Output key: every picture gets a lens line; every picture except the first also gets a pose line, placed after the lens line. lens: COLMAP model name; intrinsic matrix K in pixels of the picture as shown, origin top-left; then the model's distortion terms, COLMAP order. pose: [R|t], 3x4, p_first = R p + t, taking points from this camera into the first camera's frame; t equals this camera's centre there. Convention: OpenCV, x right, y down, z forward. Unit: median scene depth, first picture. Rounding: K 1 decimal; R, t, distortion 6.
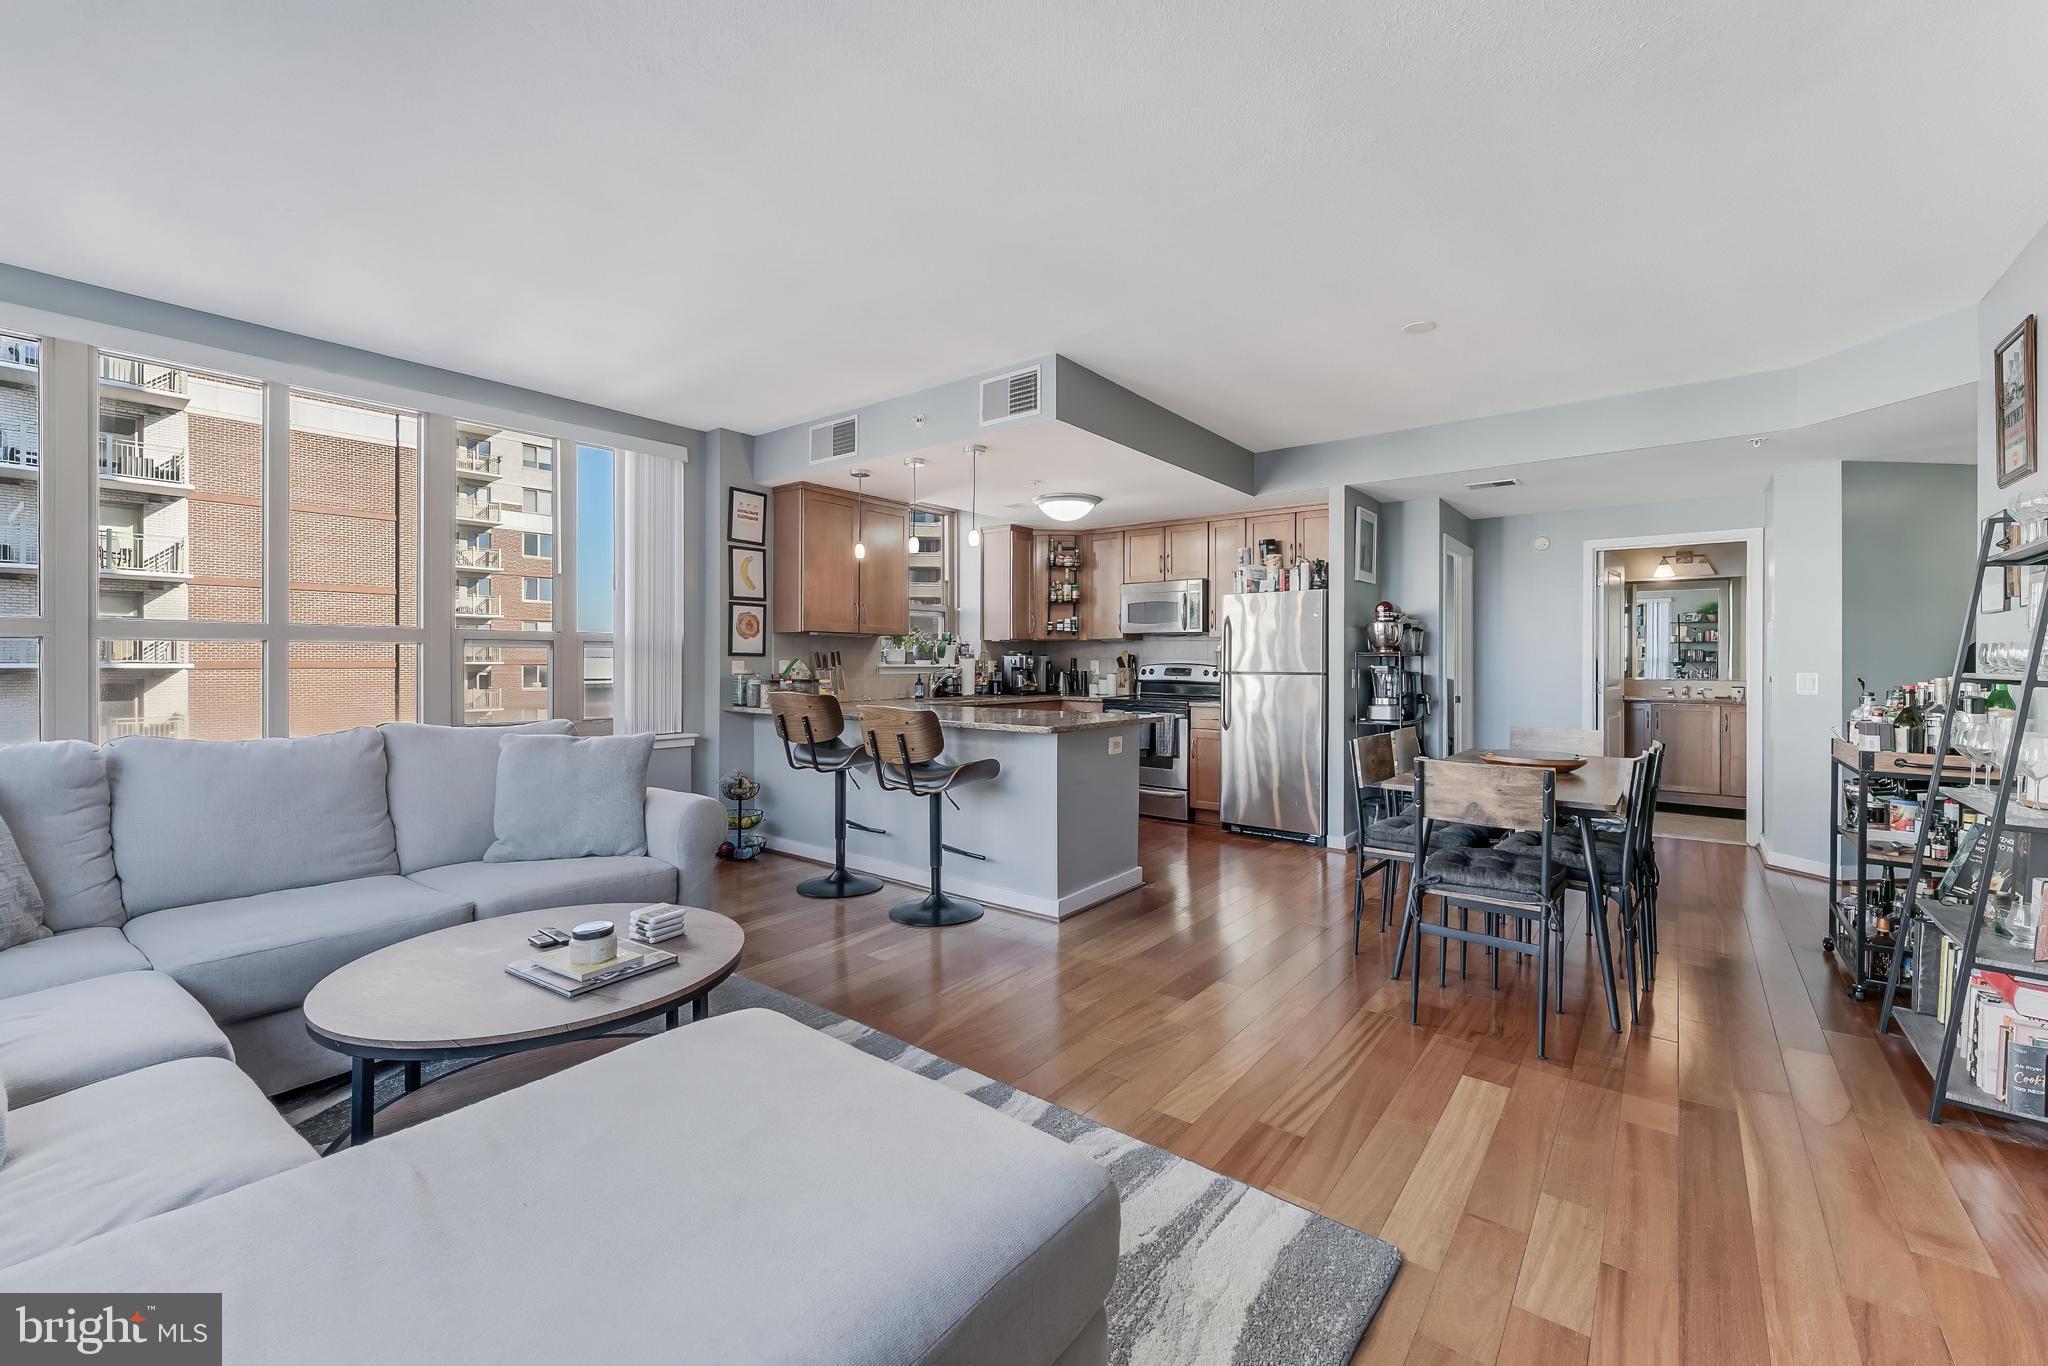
lens RADIAL K [[831.7, 0, 1034.2], [0, 831.7, 660.9], [0, 0, 1]] dist [0.000824, -0.000071]
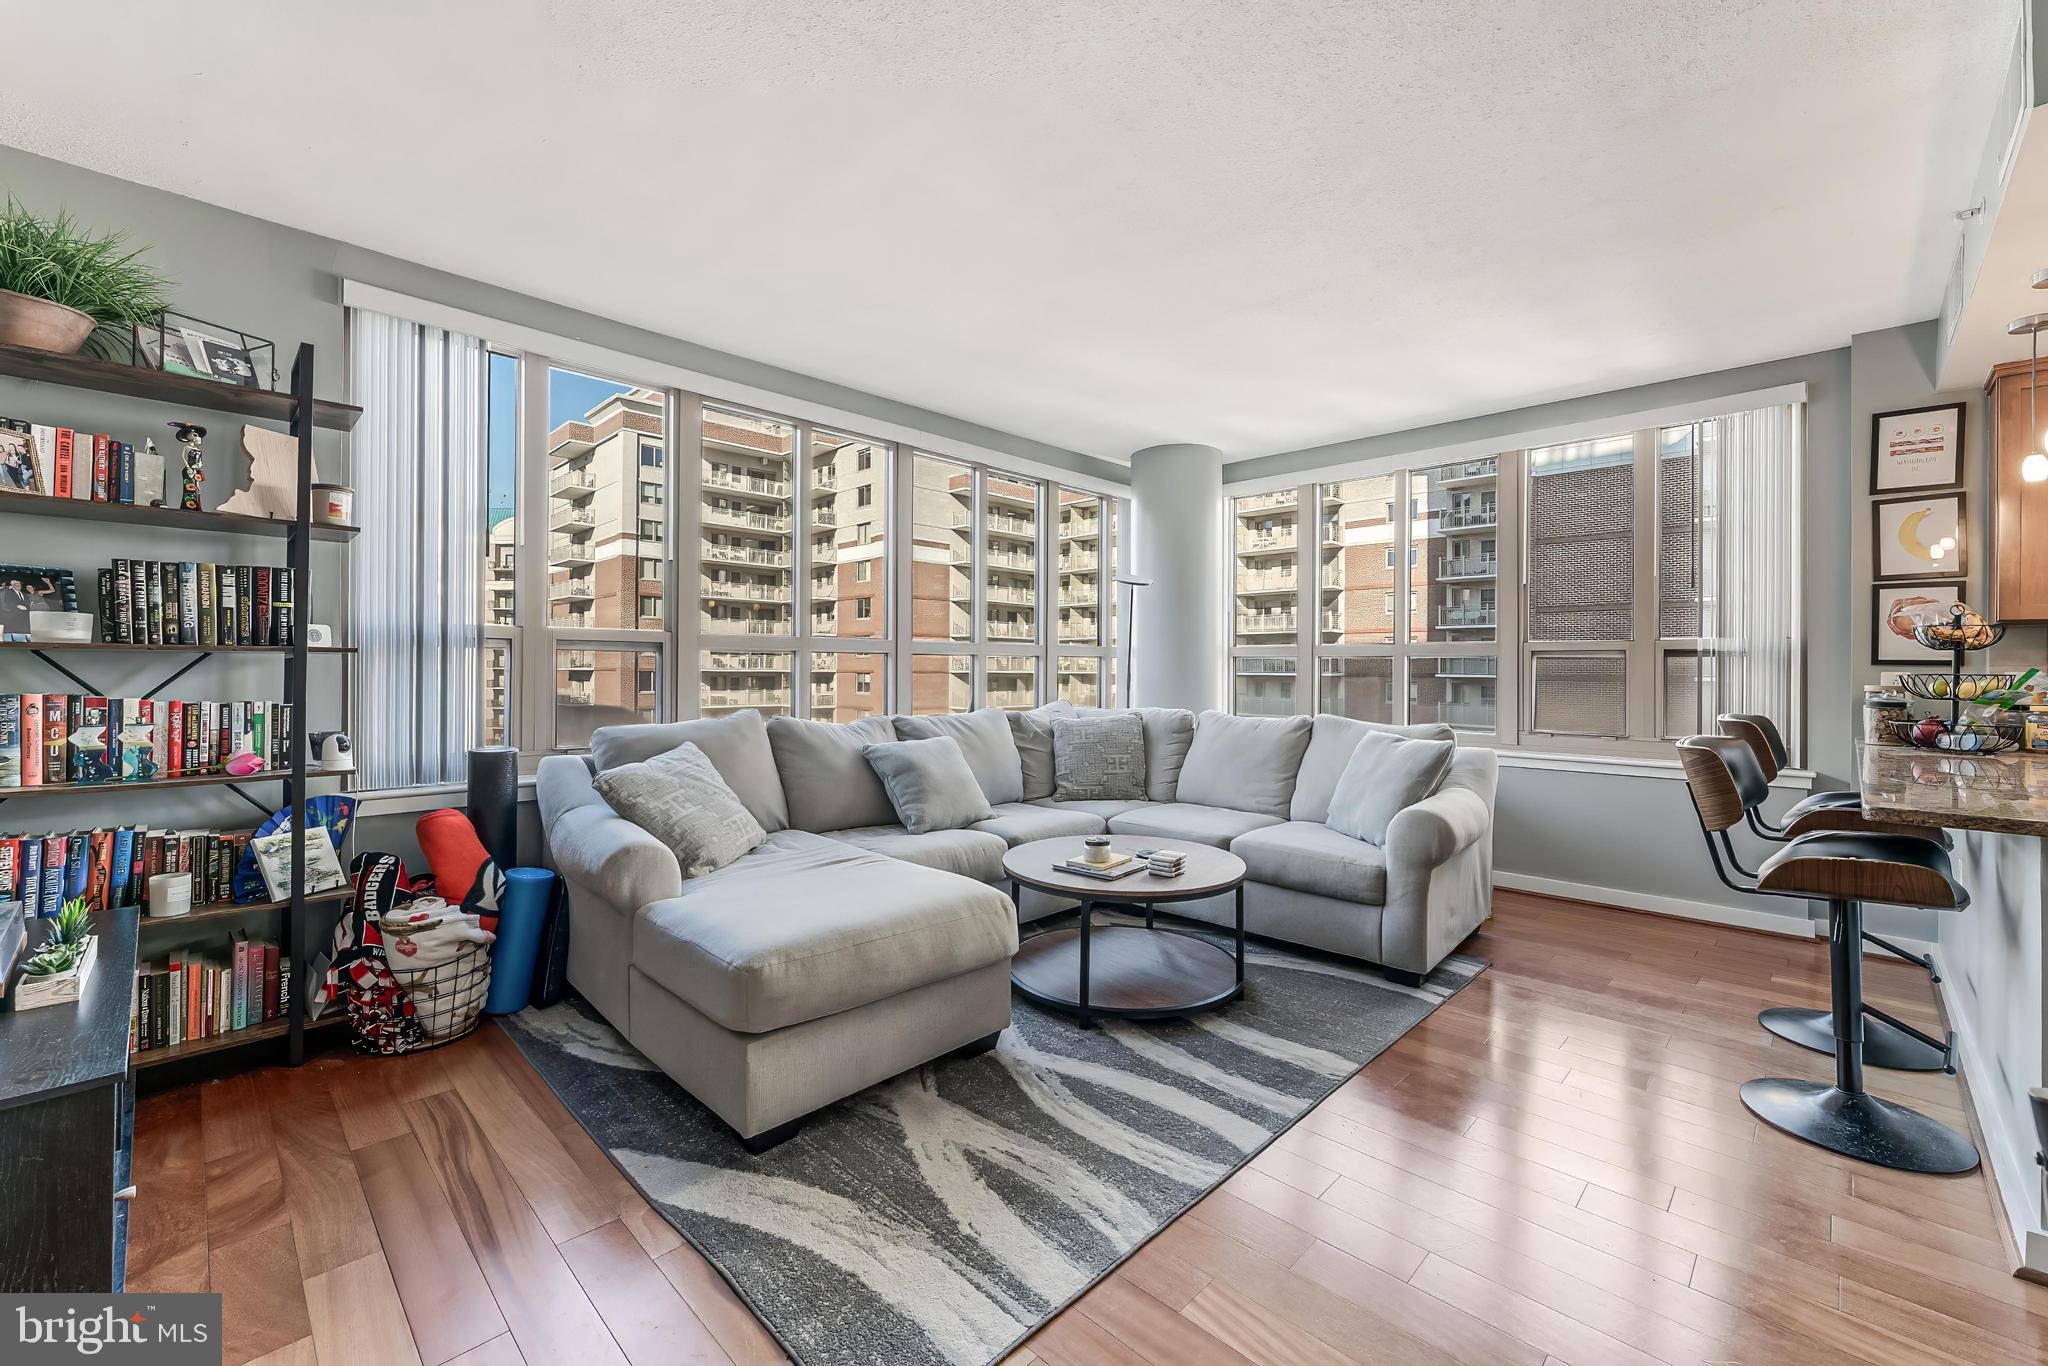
lens RADIAL K [[829.0, 0, 1028.5], [0, 829.0, 666.5], [0, 0, 1]] dist [-0.000423, -0.000253]
pose [[-0.118565, -0.006819, -0.992923, 0.301085], [-0.006332, 0.999961, -0.006112, 0.002904], [0.992926, 0.005563, -0.118604, 0.314912]]
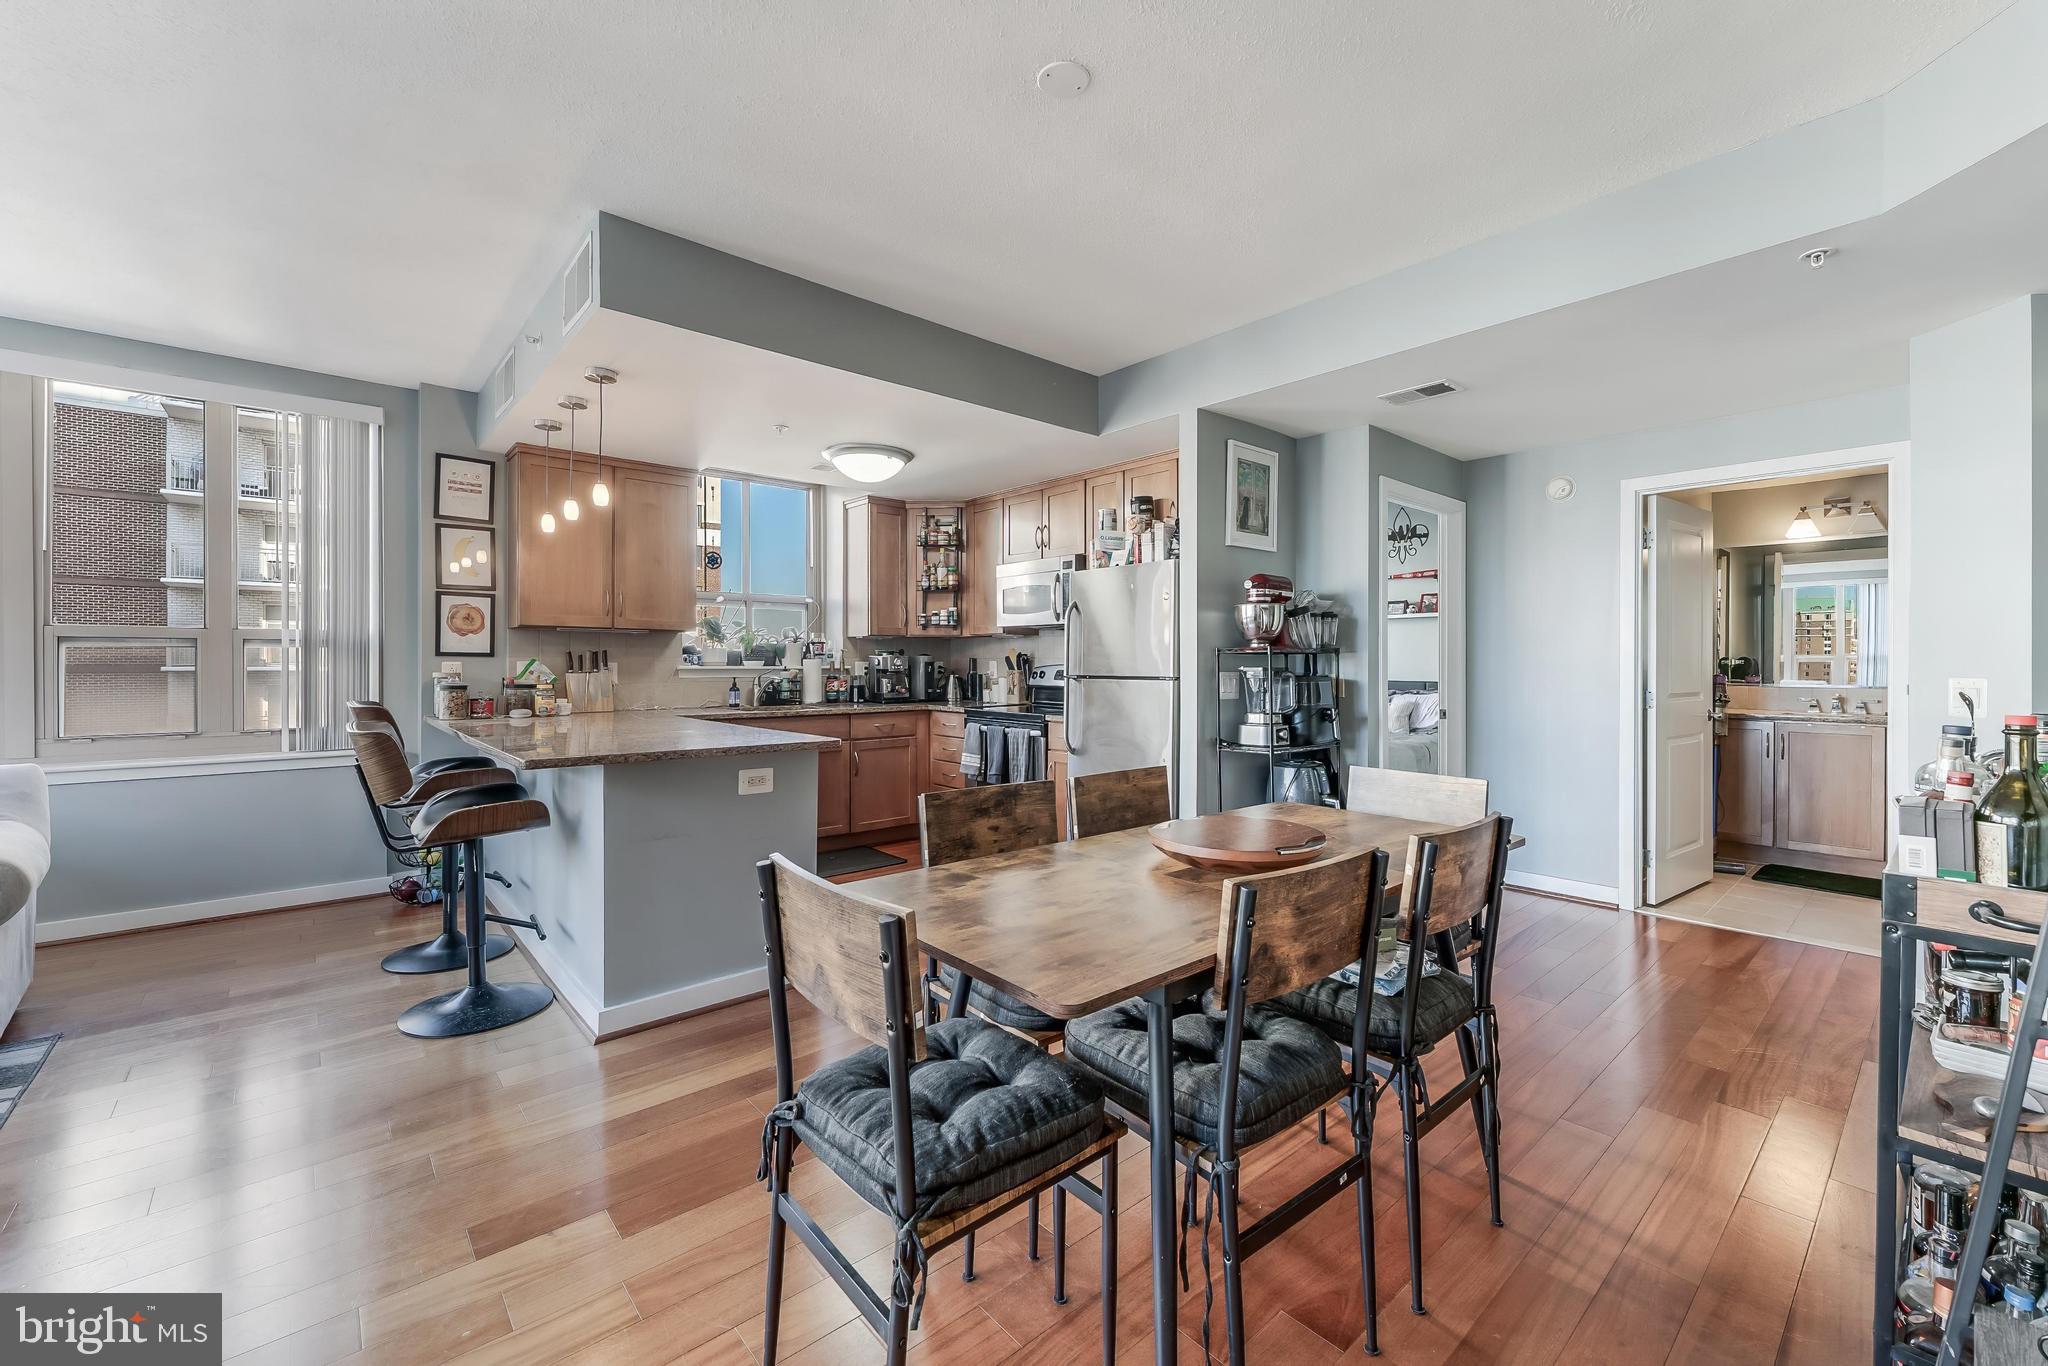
lens RADIAL K [[829.0, 0, 1028.5], [0, 829.0, 666.5], [0, 0, 1]] dist [-0.000423, -0.000253]
pose [[0.981594, -0.001100, -0.190978, 0.295956], [0.002015, 0.999987, 0.004600, 0.001455], [0.190970, -0.004900, 0.981584, 0.233823]]
